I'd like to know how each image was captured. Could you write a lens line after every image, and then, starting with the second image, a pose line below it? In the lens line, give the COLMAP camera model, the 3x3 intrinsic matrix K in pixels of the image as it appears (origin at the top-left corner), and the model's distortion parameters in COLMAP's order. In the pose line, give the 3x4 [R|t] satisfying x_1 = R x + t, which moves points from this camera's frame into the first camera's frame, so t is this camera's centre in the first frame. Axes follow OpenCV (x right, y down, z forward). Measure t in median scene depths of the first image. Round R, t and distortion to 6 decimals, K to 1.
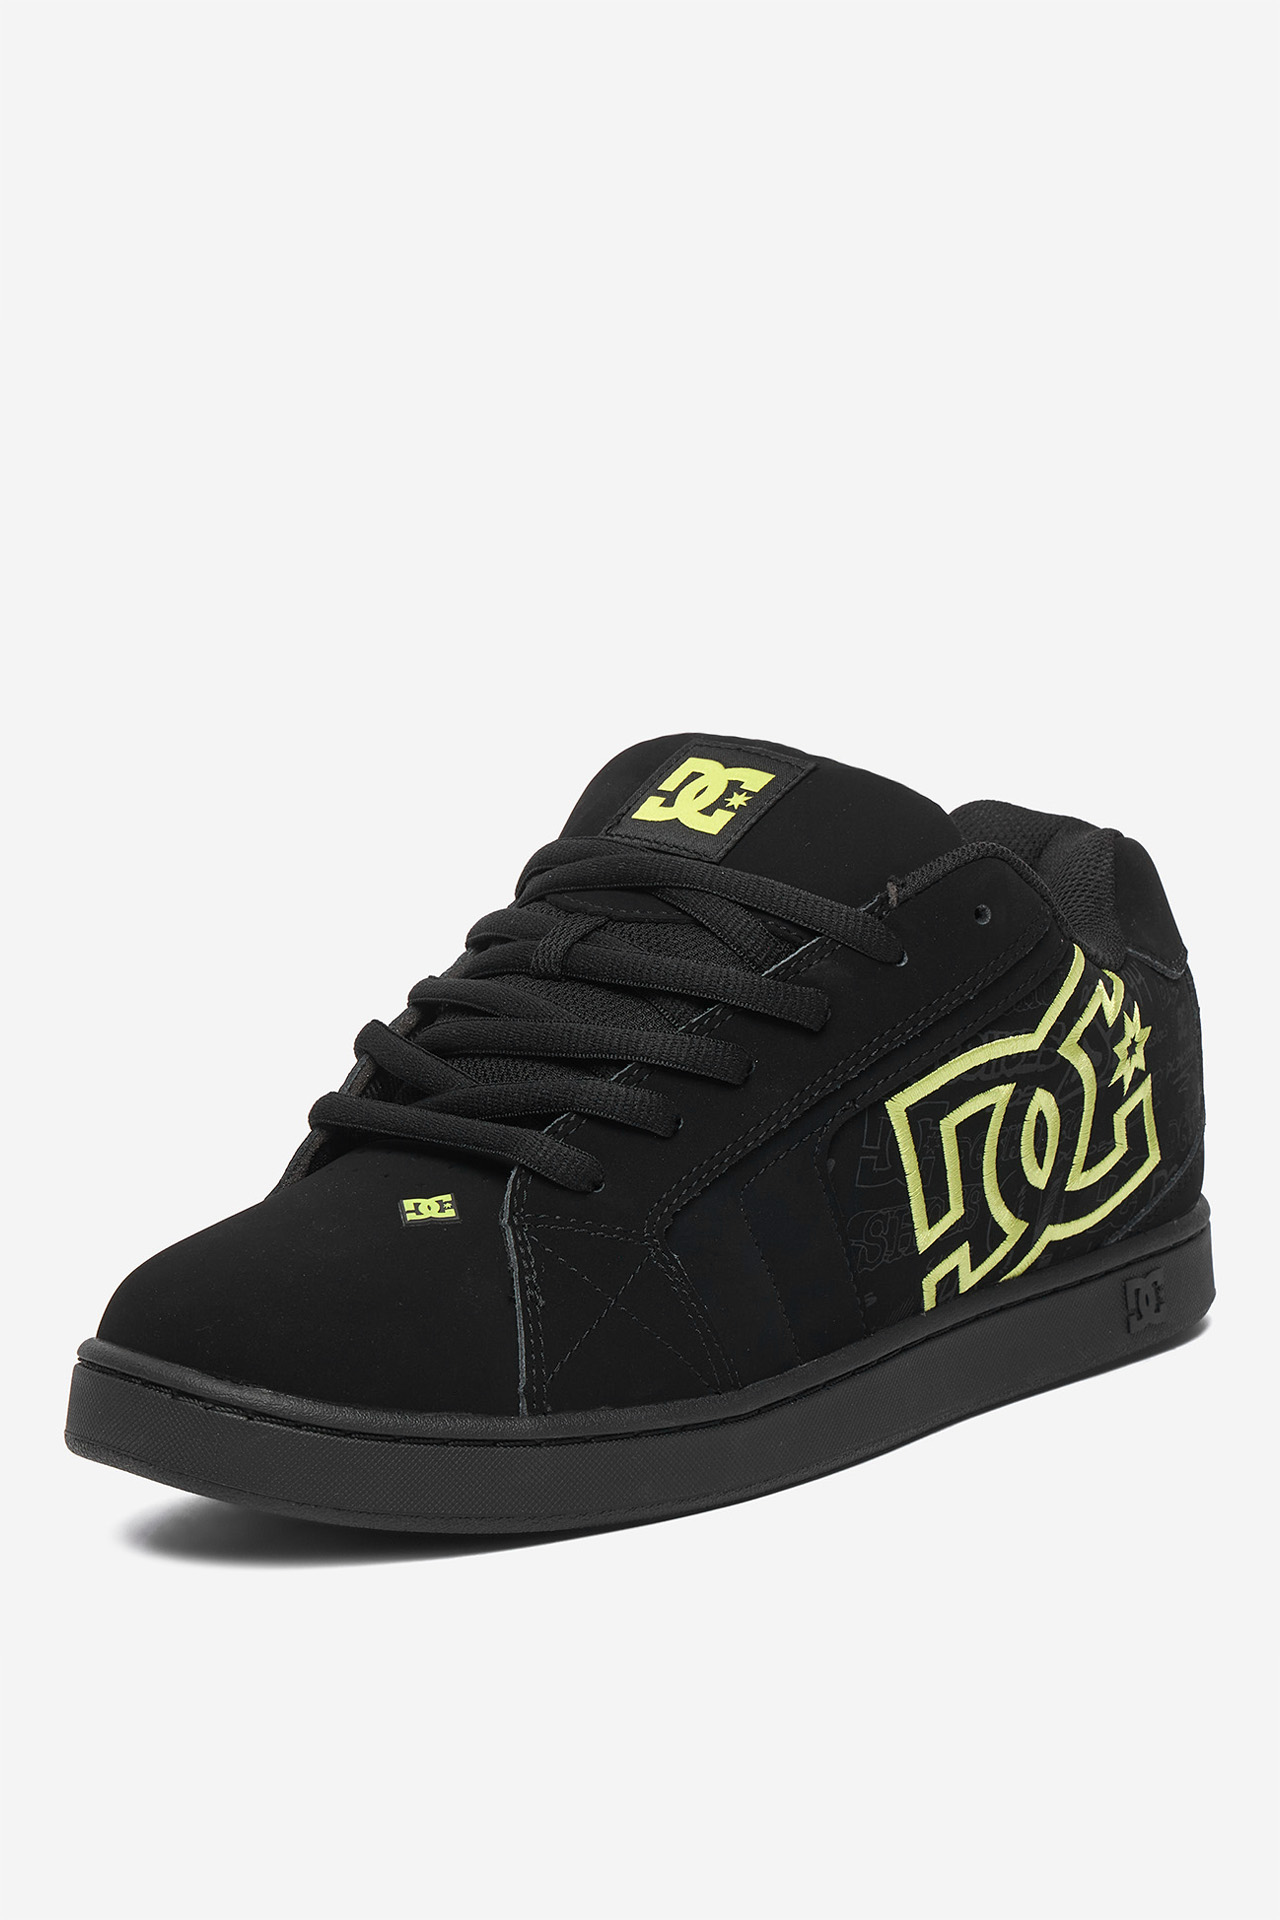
lens RADIAL K [[4613.8, 0, 641.6], [0, 4613.8, 960.6], [0, 0, 1]] dist [0.018629, 0.000000]
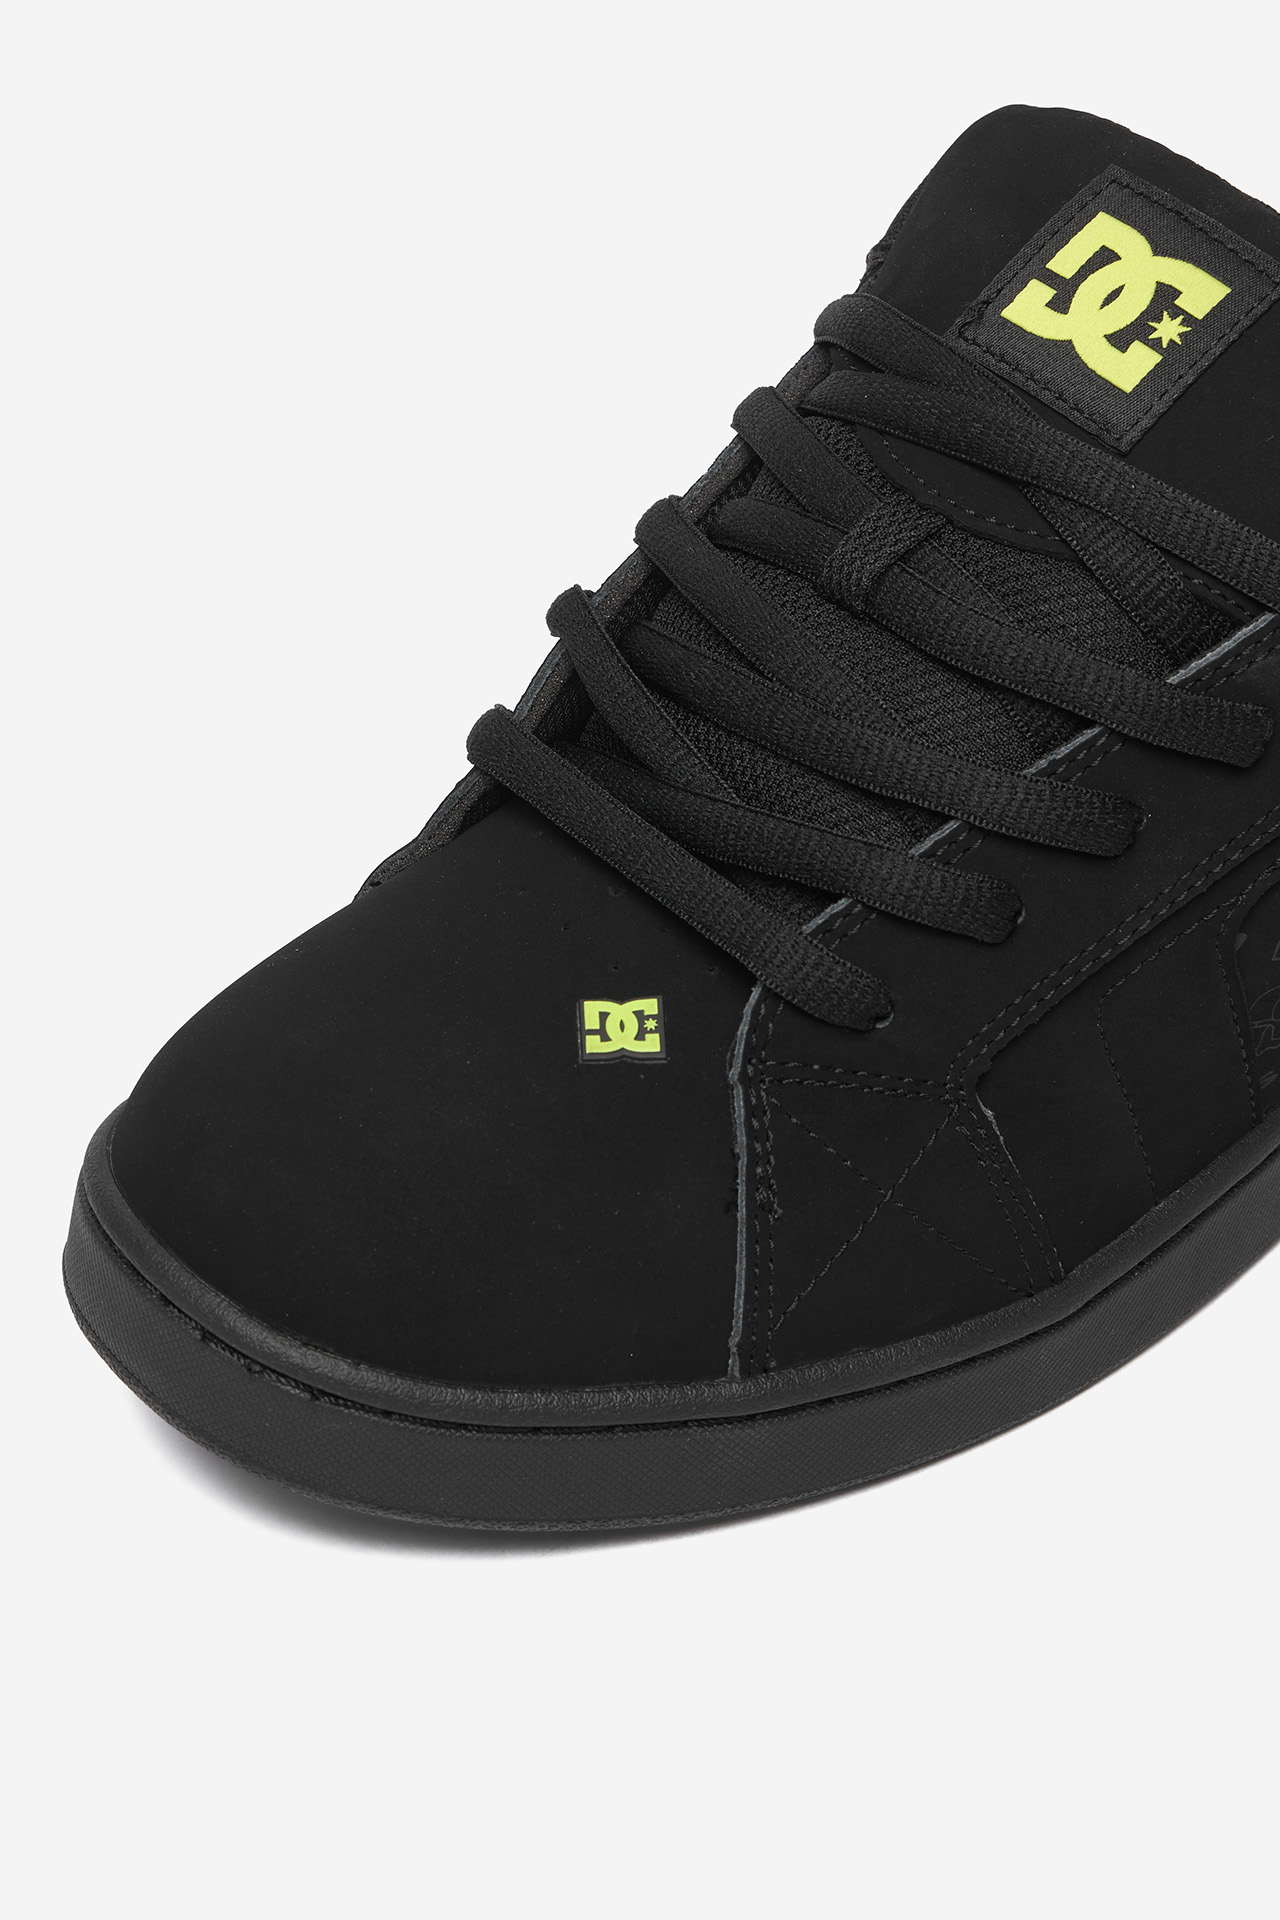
lens RADIAL K [[4278.3, 0, 636.9], [0, 4278.3, 959.0], [0, 0, 1]] dist [-0.012592, 0.000000]
pose [[0.993424, 0.107620, -0.039077, -0.020857], [-0.085711, 0.925316, 0.369384, -0.174852], [0.075911, -0.363606, 0.928455, 0.431542]]
